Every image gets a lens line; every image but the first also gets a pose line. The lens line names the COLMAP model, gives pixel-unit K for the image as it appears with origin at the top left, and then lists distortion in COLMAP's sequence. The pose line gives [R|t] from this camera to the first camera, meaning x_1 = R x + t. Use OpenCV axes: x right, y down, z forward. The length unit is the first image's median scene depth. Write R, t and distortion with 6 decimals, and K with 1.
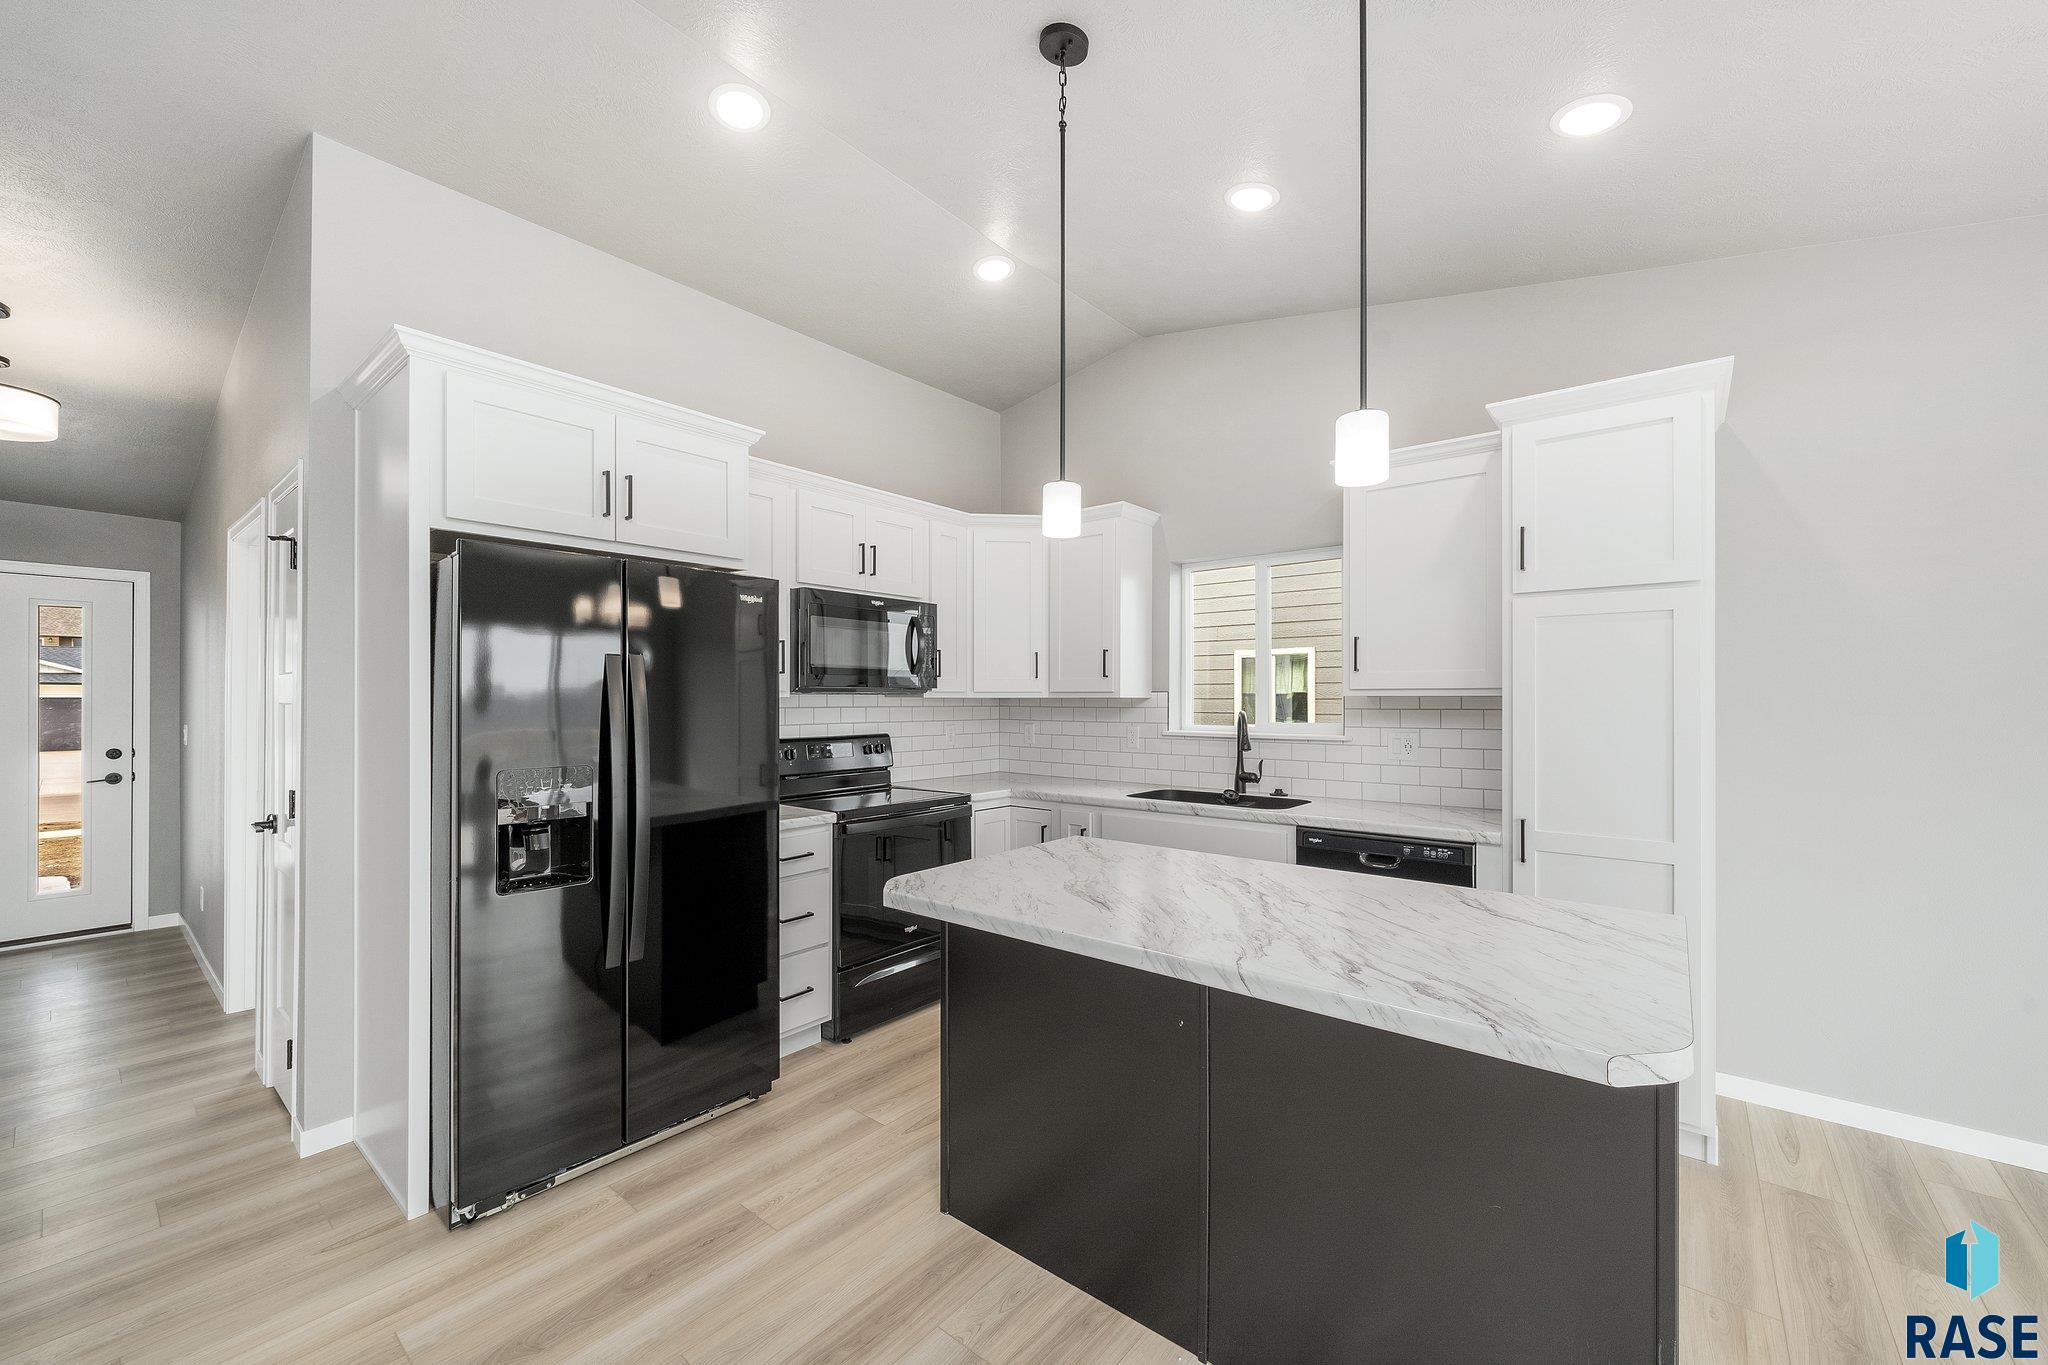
lens RADIAL K [[796.0, 0, 1040.9], [0, 796.0, 696.7], [0, 0, 1]] dist [-0.004120, 0.000519]
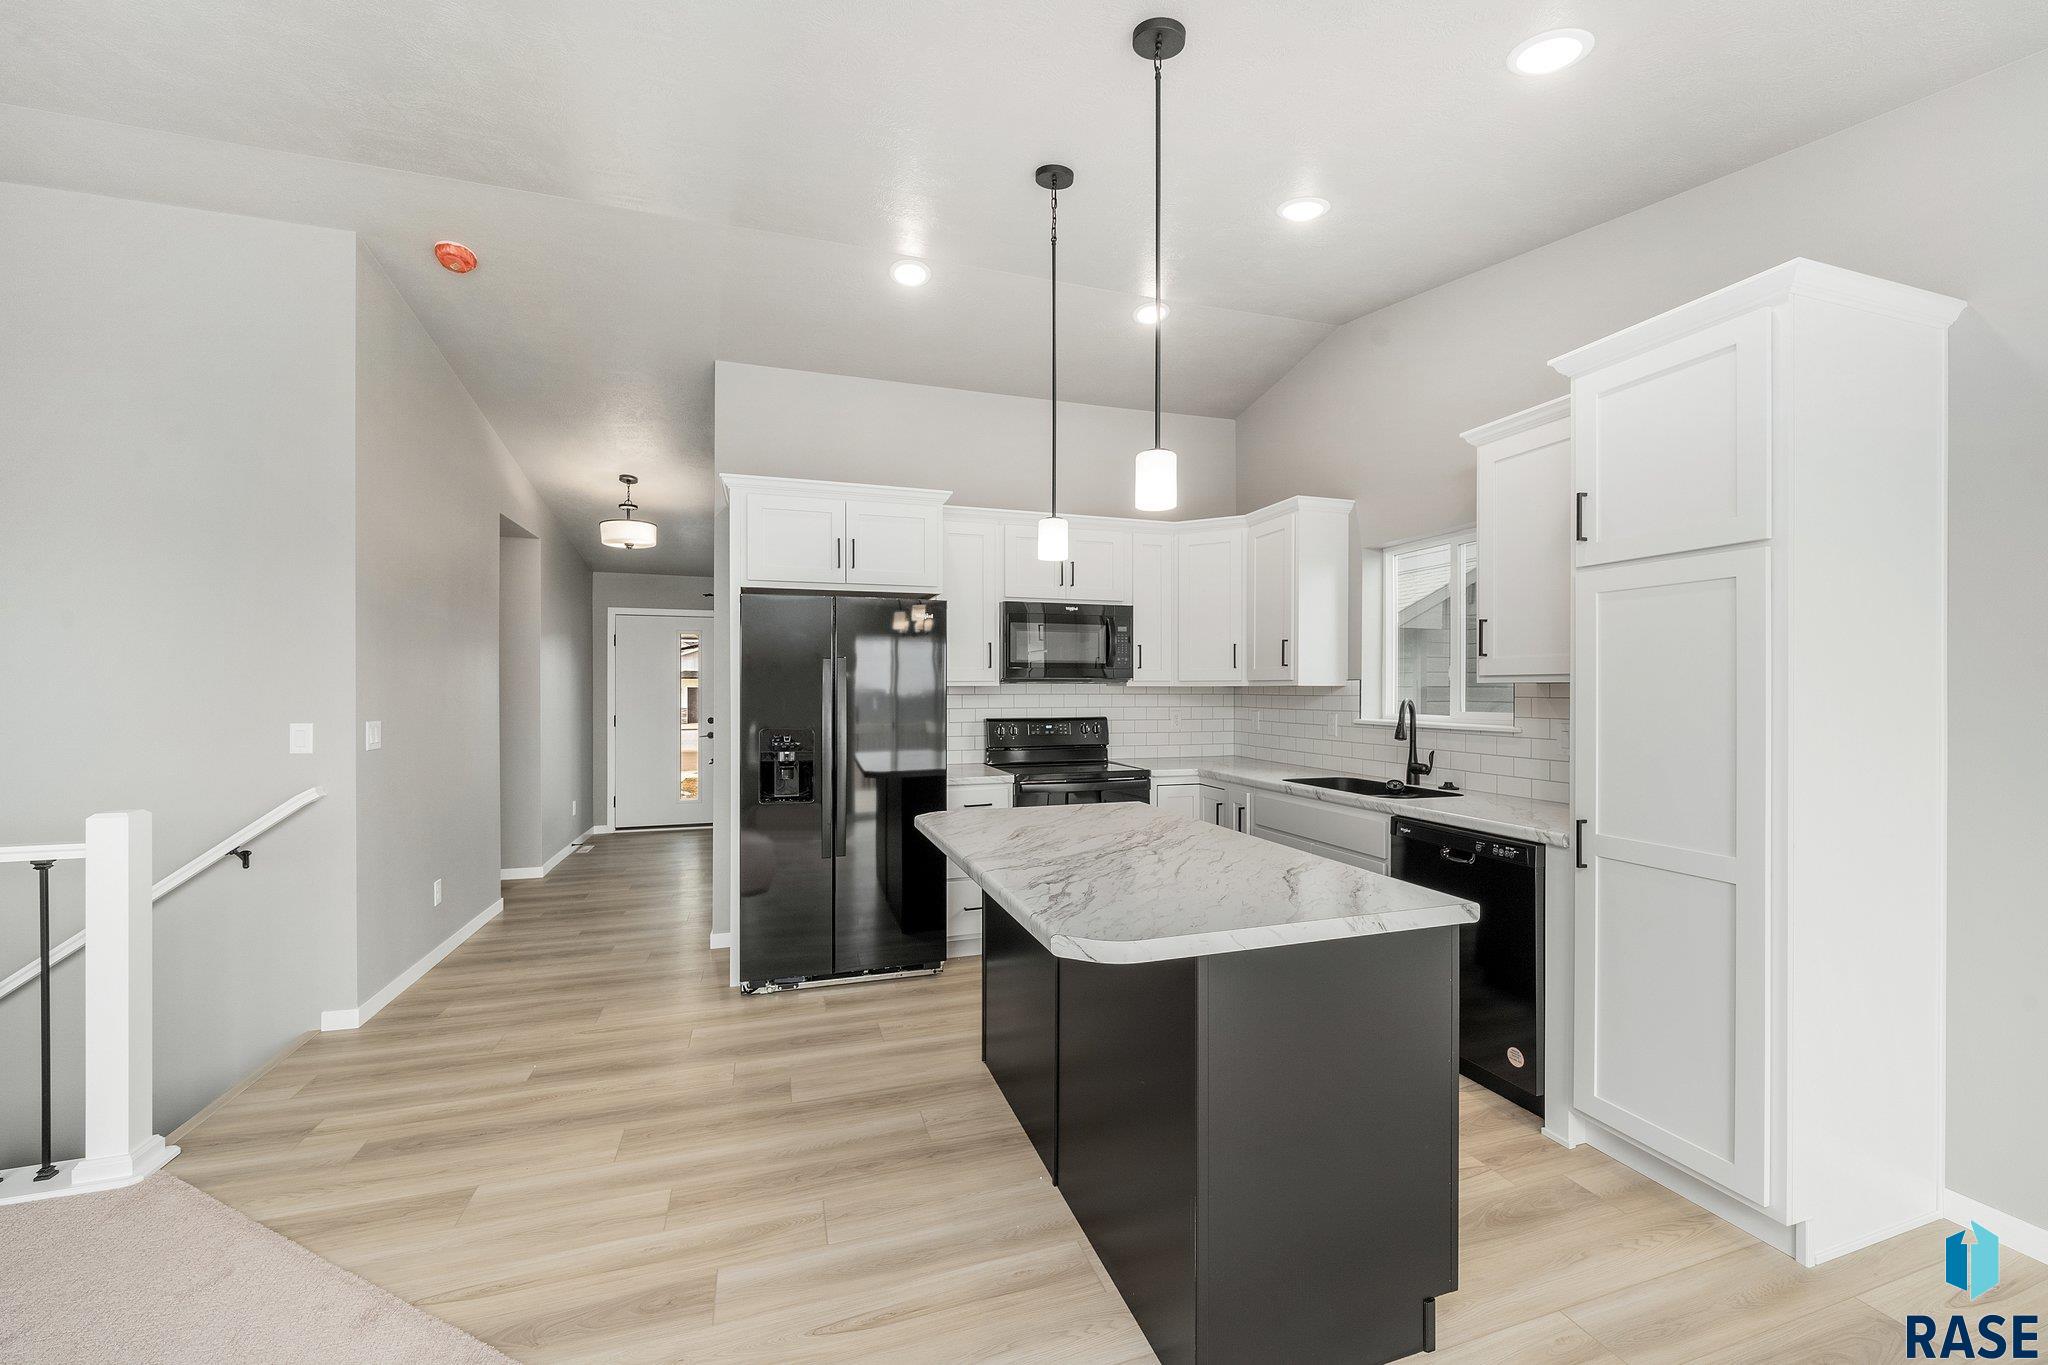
lens RADIAL K [[796.0, 0, 1034.1], [0, 796.0, 690.7], [0, 0, 1]] dist [-0.004120, 0.000519]
pose [[0.839094, 0.000835, -0.543985, 0.457959], [0.001255, 0.999993, 0.003471, 0.004234], [0.543985, -0.003595, 0.839088, -0.065197]]
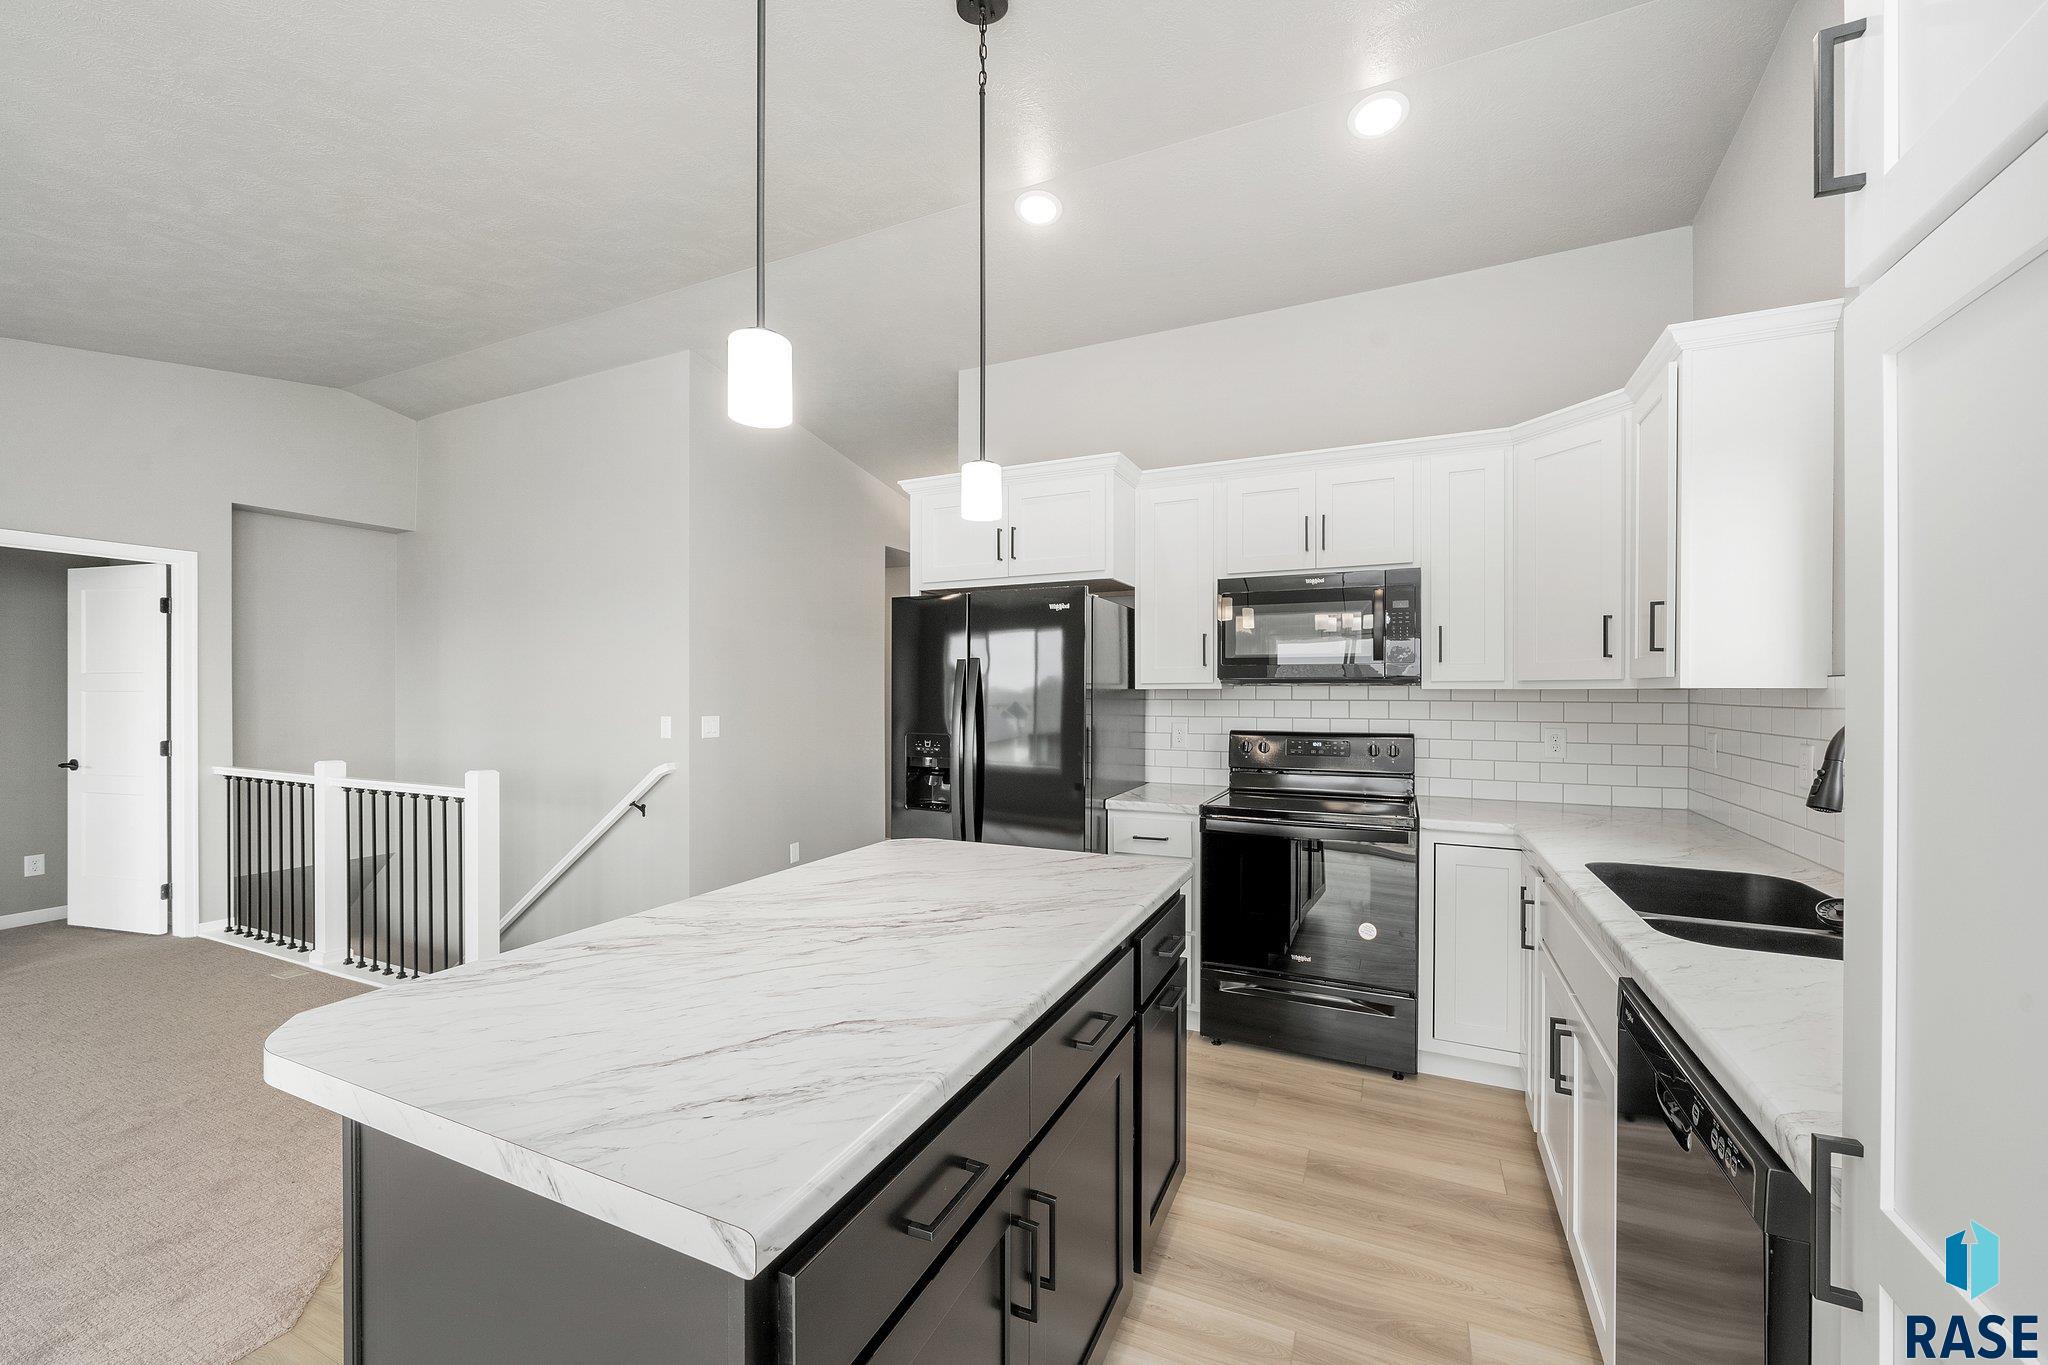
lens RADIAL K [[796.0, 0, 1028.7], [0, 796.0, 684.6], [0, 0, 1]] dist [-0.004120, 0.000519]
pose [[0.243579, -0.008127, -0.969847, 0.633558], [-0.000113, 0.999965, -0.008408, 0.004116], [0.969881, 0.002158, 0.243570, 0.534353]]
